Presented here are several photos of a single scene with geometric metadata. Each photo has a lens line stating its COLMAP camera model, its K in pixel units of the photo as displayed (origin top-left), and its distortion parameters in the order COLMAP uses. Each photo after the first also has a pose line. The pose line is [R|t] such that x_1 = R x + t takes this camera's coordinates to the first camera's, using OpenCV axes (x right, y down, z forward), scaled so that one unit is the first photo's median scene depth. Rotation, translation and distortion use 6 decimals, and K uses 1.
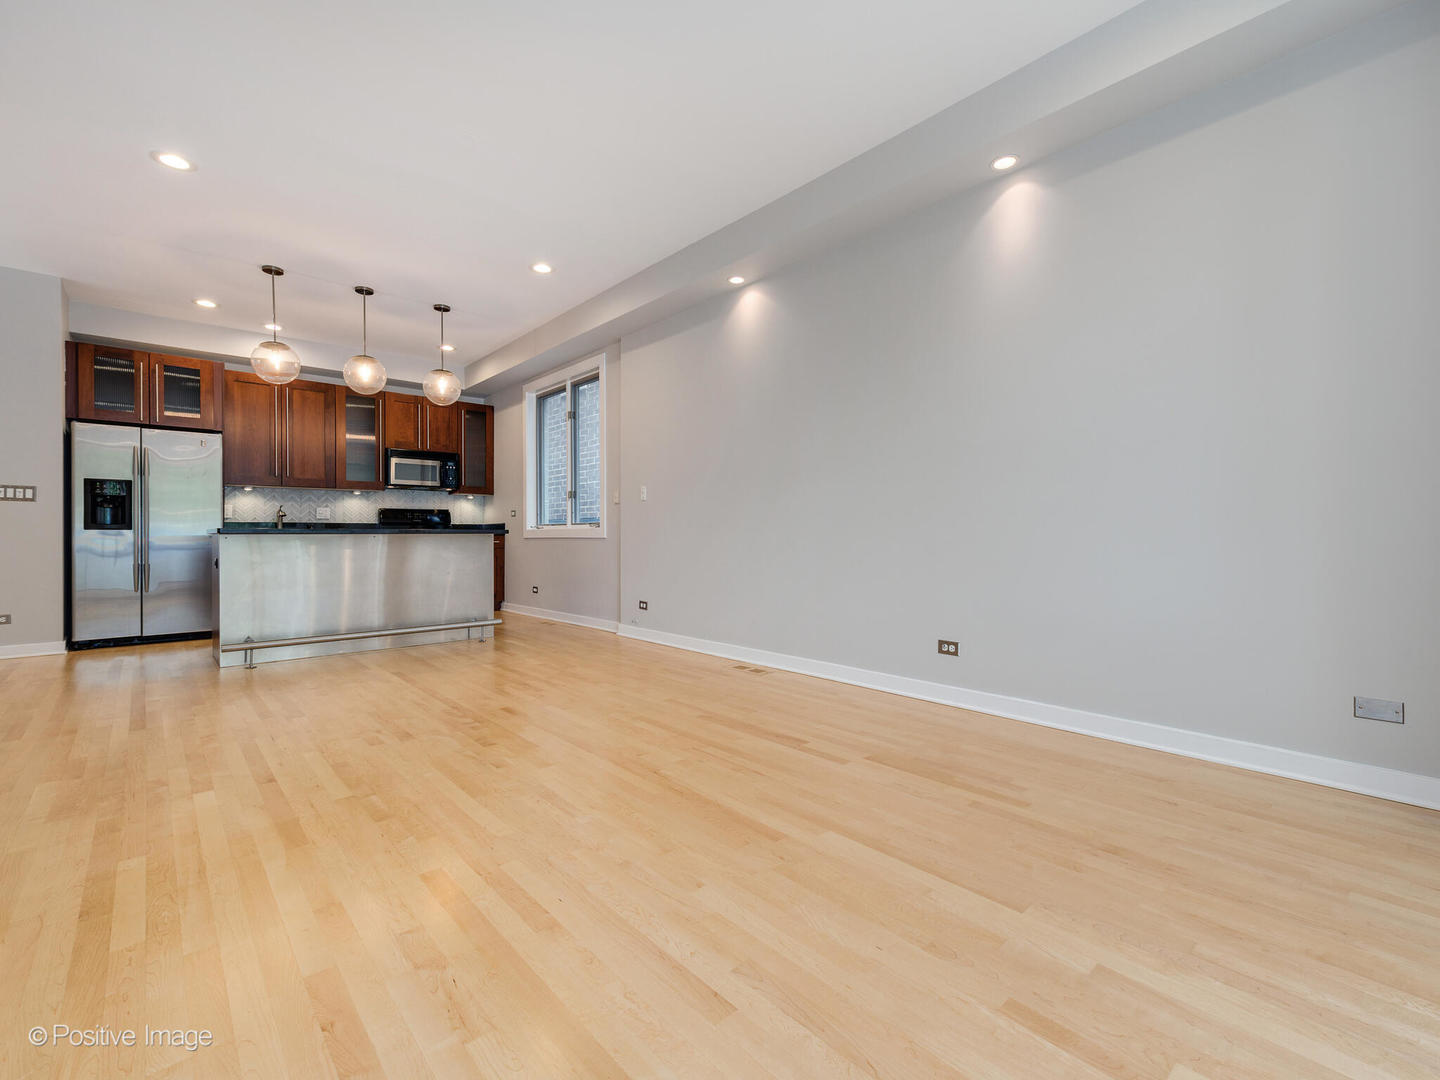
lens RADIAL K [[630.1, 0, 719.2], [0, 630.1, 536.4], [0, 0, 1]] dist [0.000700, -0.000487]
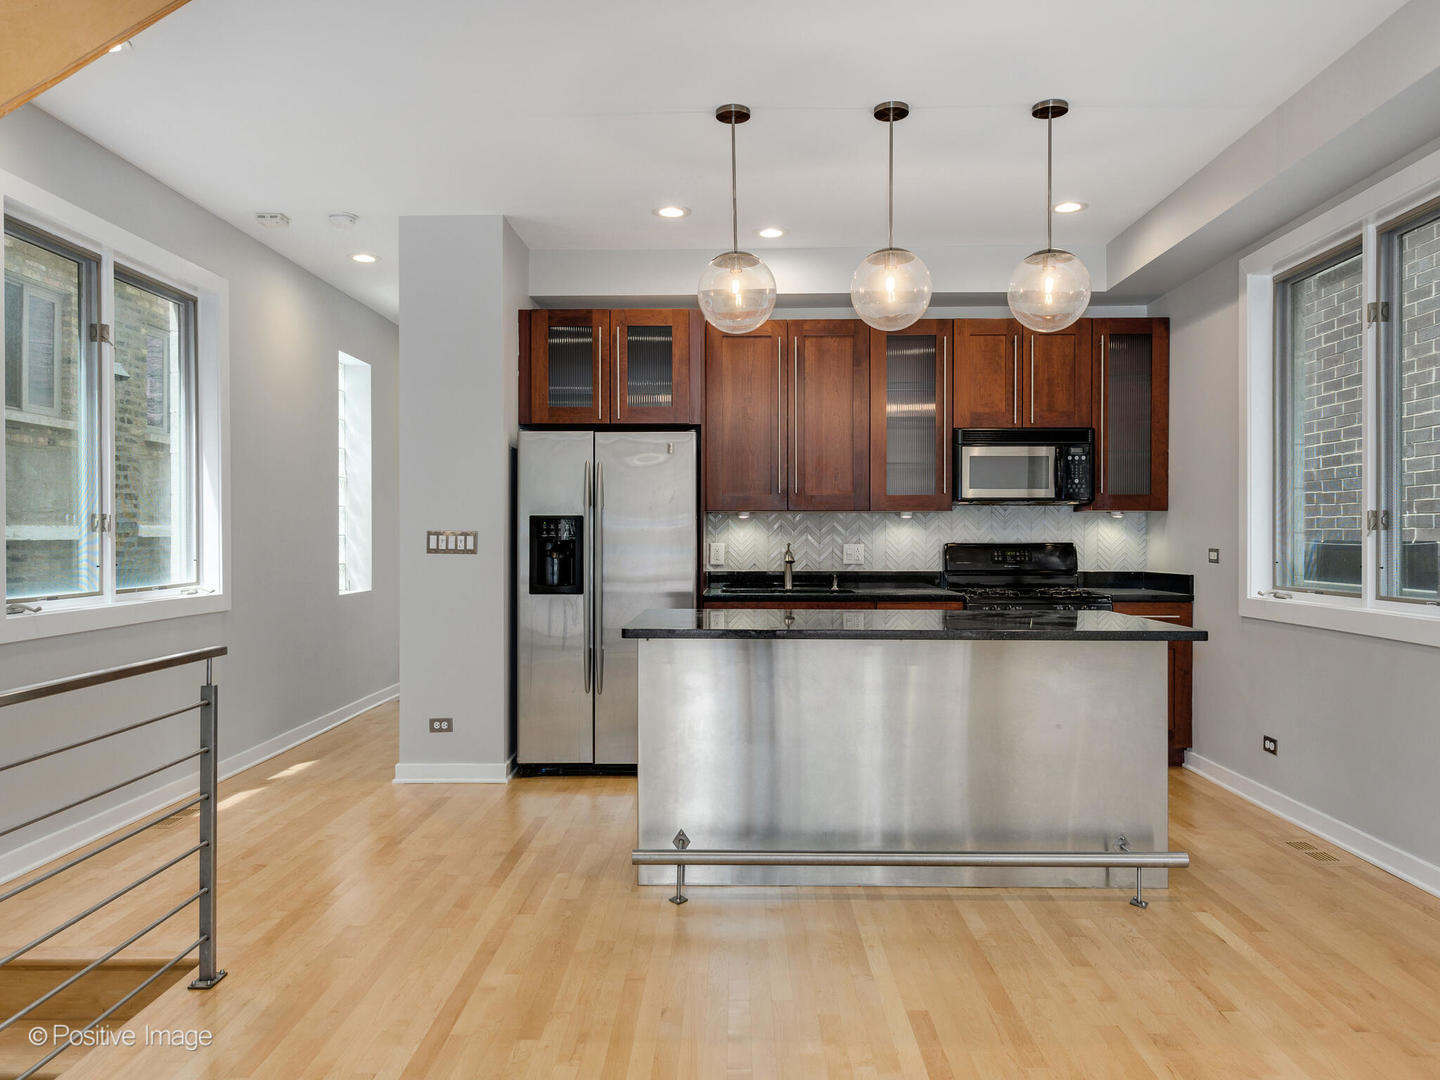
lens RADIAL K [[1049.3, 0, 725.1], [0, 1049.3, 543.9], [0, 0, 1]] dist [0.008500, 0.002798]
pose [[0.737386, 0.005584, -0.675449, -0.097834], [-0.002363, 0.999981, 0.005686, -0.056713], [0.675468, -0.002597, 0.737385, 0.270305]]
